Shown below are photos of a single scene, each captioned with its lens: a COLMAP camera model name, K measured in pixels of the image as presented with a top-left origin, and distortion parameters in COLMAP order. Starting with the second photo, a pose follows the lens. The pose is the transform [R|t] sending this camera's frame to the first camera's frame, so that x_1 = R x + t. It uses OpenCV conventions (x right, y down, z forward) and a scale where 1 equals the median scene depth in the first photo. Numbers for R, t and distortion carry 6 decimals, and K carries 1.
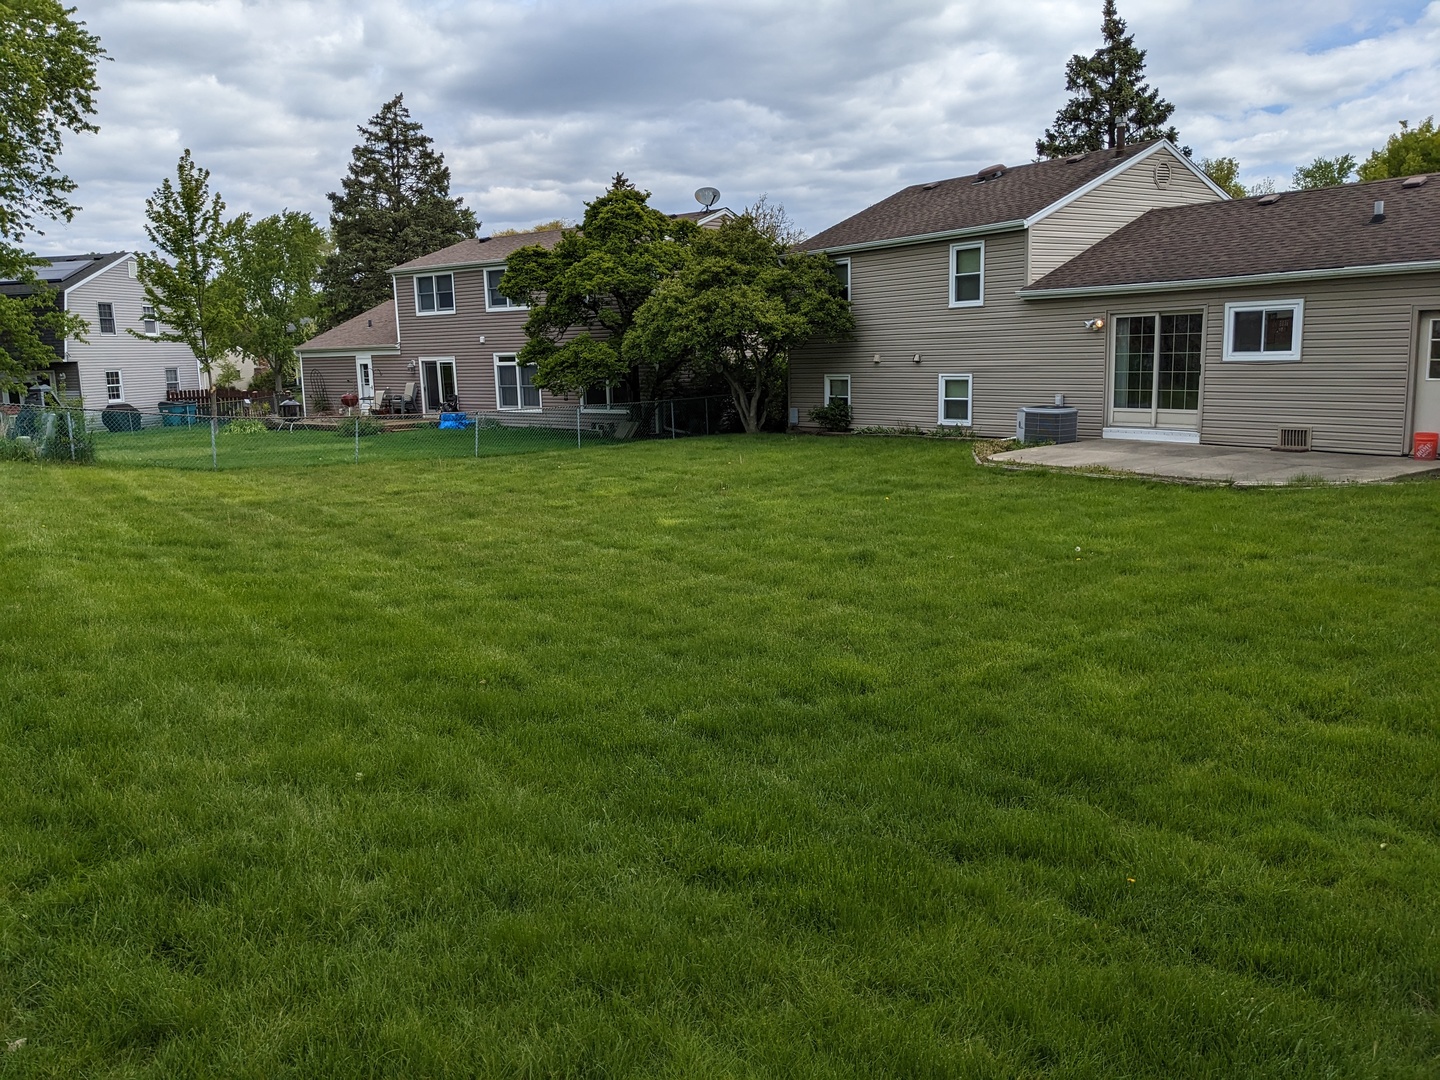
lens RADIAL K [[1145.5, 0, 720.2], [0, 1145.5, 540.4], [0, 0, 1]] dist [0.000507, -0.011730]
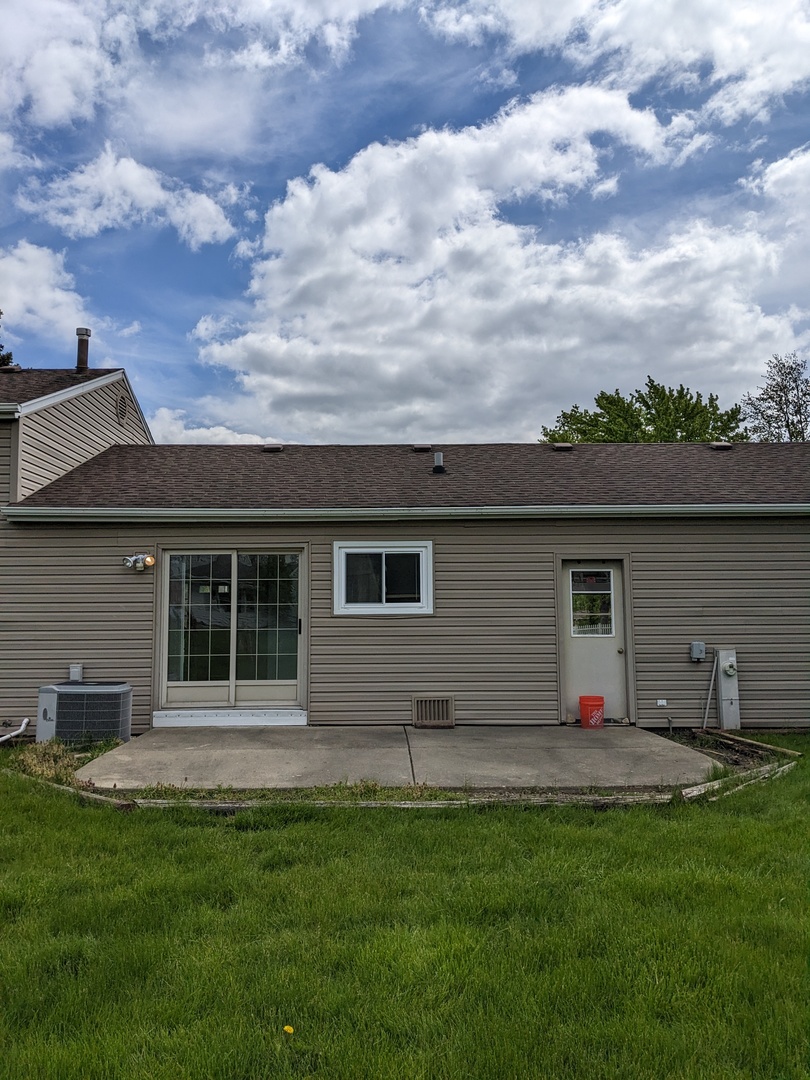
lens RADIAL K [[859.1, 0, 402.7], [0, 859.1, 535.9], [0, 0, 1]] dist [0.000507, -0.011730]
pose [[0.552775, 0.107276, 0.826397, -0.019798], [0.128626, 0.968811, -0.211801, -0.079959], [-0.823344, 0.223374, 0.521736, 0.650520]]
